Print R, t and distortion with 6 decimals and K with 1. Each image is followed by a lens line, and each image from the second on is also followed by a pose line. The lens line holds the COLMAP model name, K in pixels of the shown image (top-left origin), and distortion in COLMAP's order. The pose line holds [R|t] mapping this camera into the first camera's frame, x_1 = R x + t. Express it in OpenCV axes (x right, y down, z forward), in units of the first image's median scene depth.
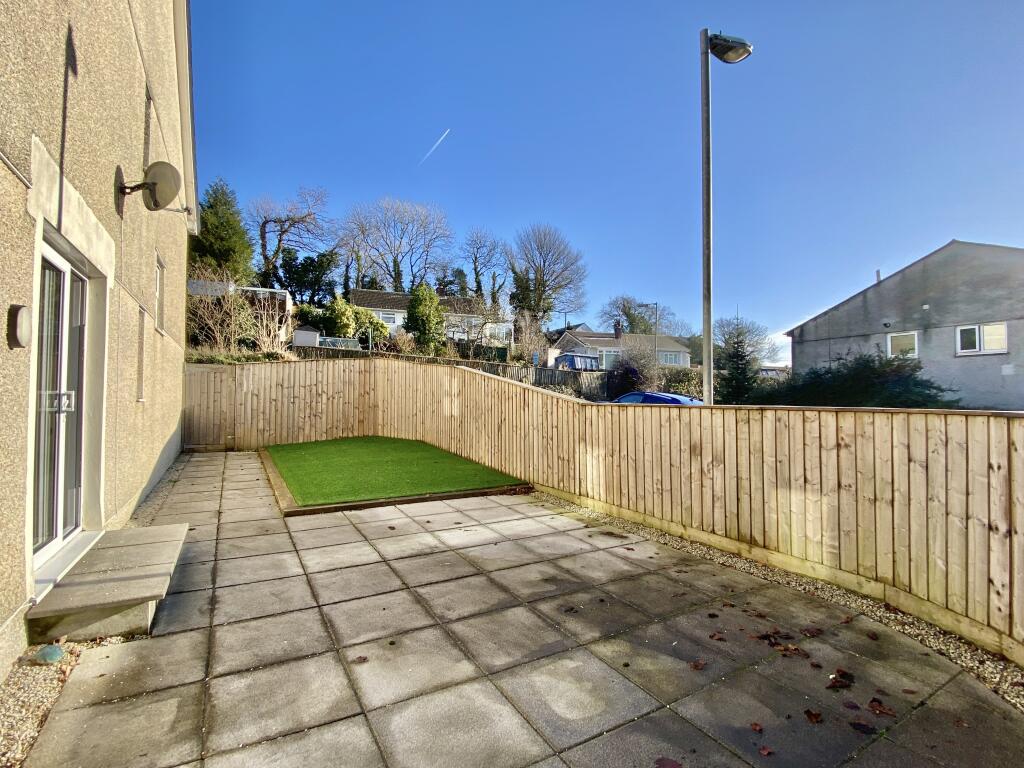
lens RADIAL K [[473.1, 0, 512.0], [0, 473.1, 384.0], [0, 0, 1]] dist [0.044717, -0.039563]
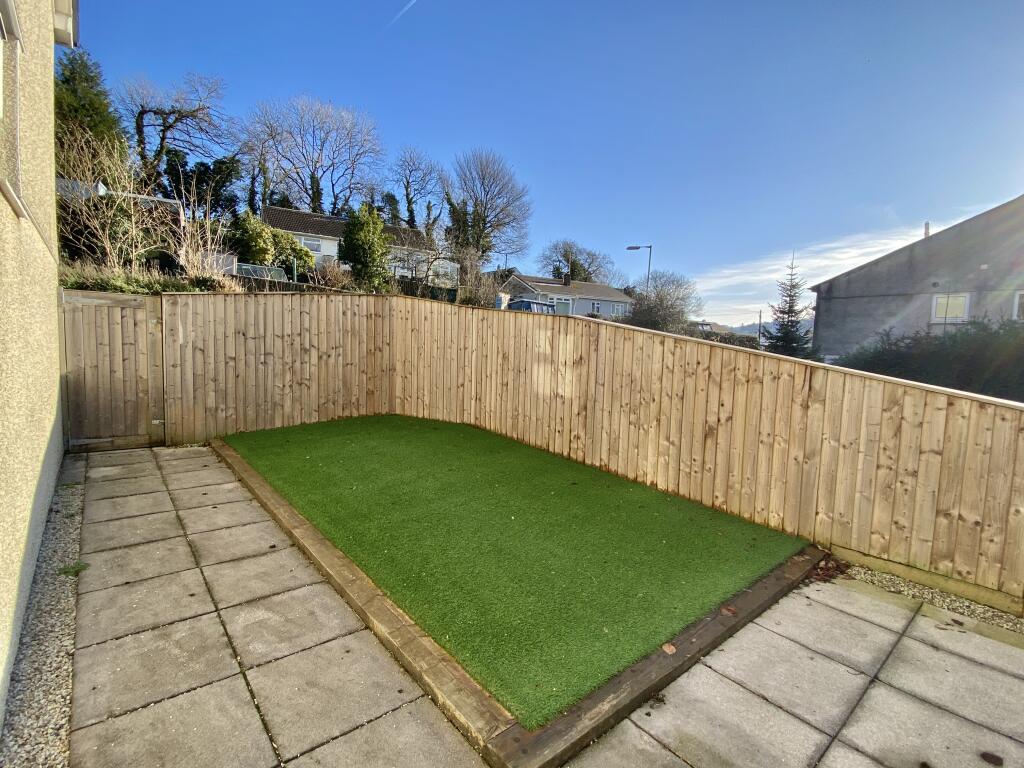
lens RADIAL K [[481.4, 0, 512.0], [0, 481.4, 384.0], [0, 0, 1]] dist [0.016467, -0.017101]
pose [[0.984147, 0.015374, 0.176686, -0.067383], [-0.035405, 0.993213, 0.110787, -0.003525], [-0.173784, -0.115287, 0.978012, 0.089622]]
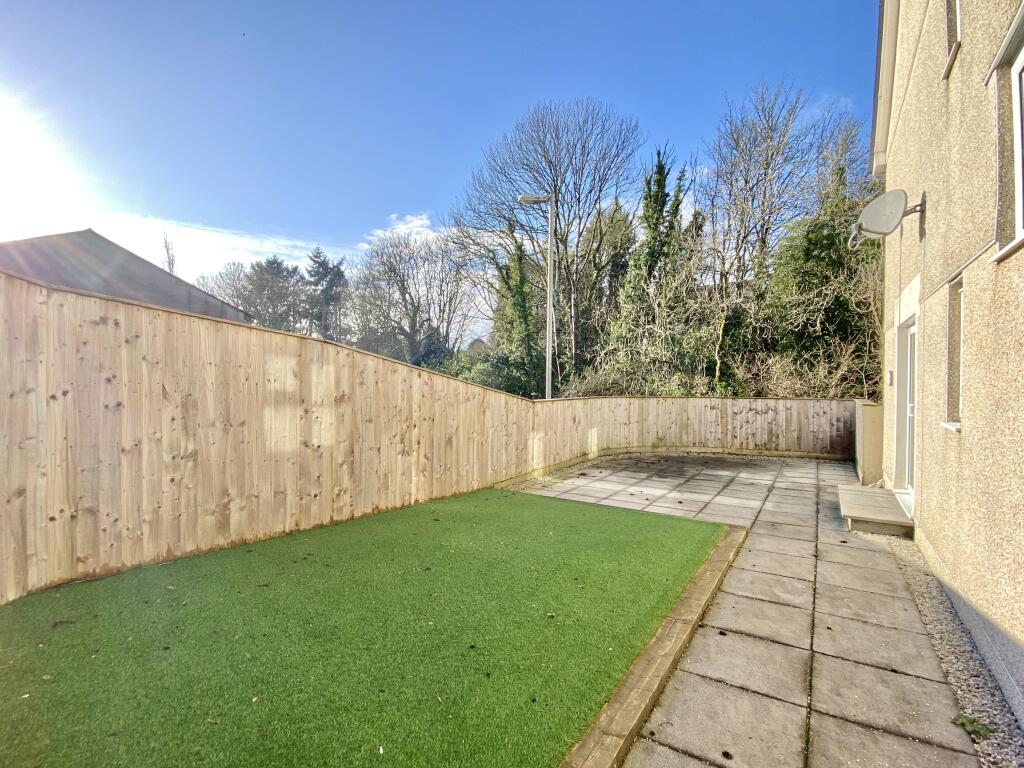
lens RADIAL K [[481.4, 0, 512.0], [0, 481.4, 384.0], [0, 0, 1]] dist [0.016467, -0.017101]
pose [[-0.449017, -0.011371, 0.893451, -0.141533], [-0.033761, 0.999421, -0.004247, 0.000503], [-0.892885, -0.032071, -0.449141, 0.235603]]
